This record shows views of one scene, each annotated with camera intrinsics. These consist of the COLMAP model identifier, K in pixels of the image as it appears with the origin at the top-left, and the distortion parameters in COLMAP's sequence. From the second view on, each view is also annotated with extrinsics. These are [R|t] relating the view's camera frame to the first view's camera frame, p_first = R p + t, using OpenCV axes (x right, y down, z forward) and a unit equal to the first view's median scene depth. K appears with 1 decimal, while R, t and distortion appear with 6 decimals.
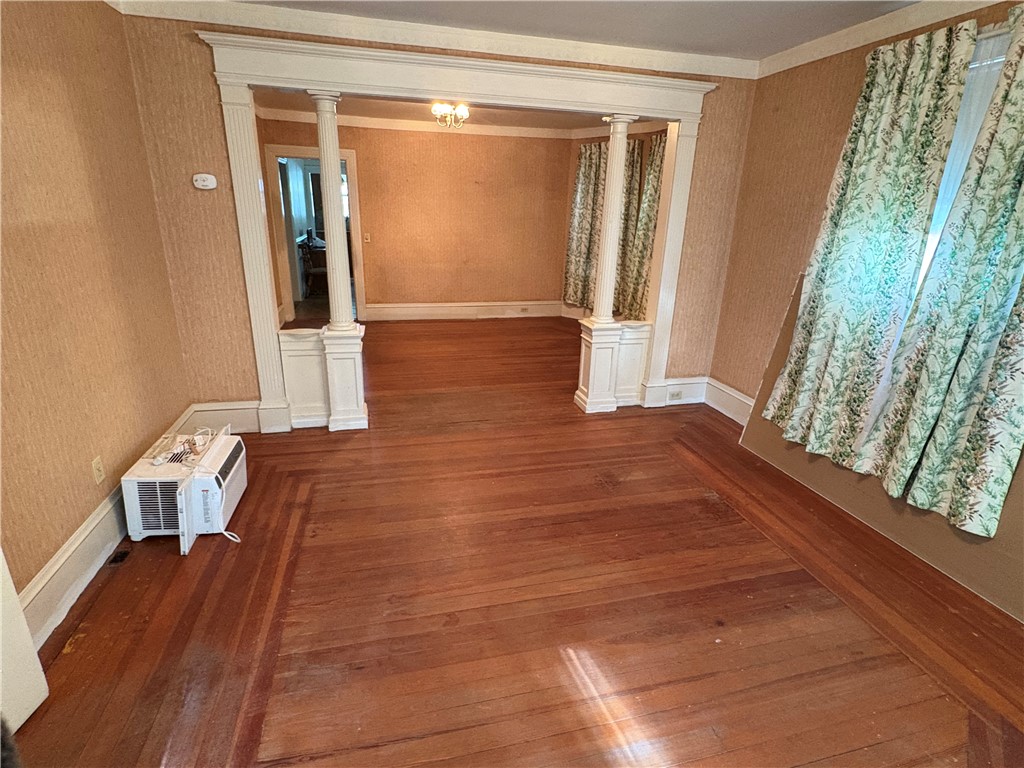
lens RADIAL K [[510.8, 0, 506.5], [0, 510.8, 378.4], [0, 0, 1]] dist [0.000539, -0.000177]
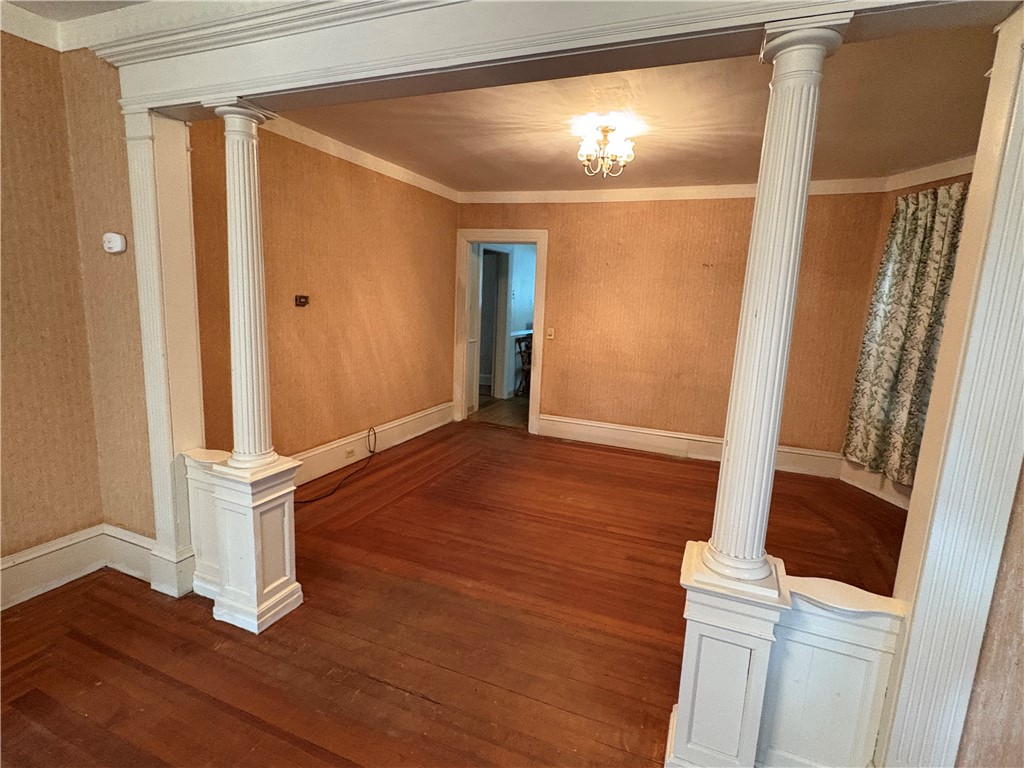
lens RADIAL K [[510.8, 0, 517.4], [0, 510.8, 385.1], [0, 0, 1]] dist [0.000539, -0.000177]
pose [[0.808410, 0.107962, -0.578634, 0.153607], [-0.206982, 0.972394, -0.107745, -0.098176], [0.551028, 0.206869, 0.808439, 0.334743]]
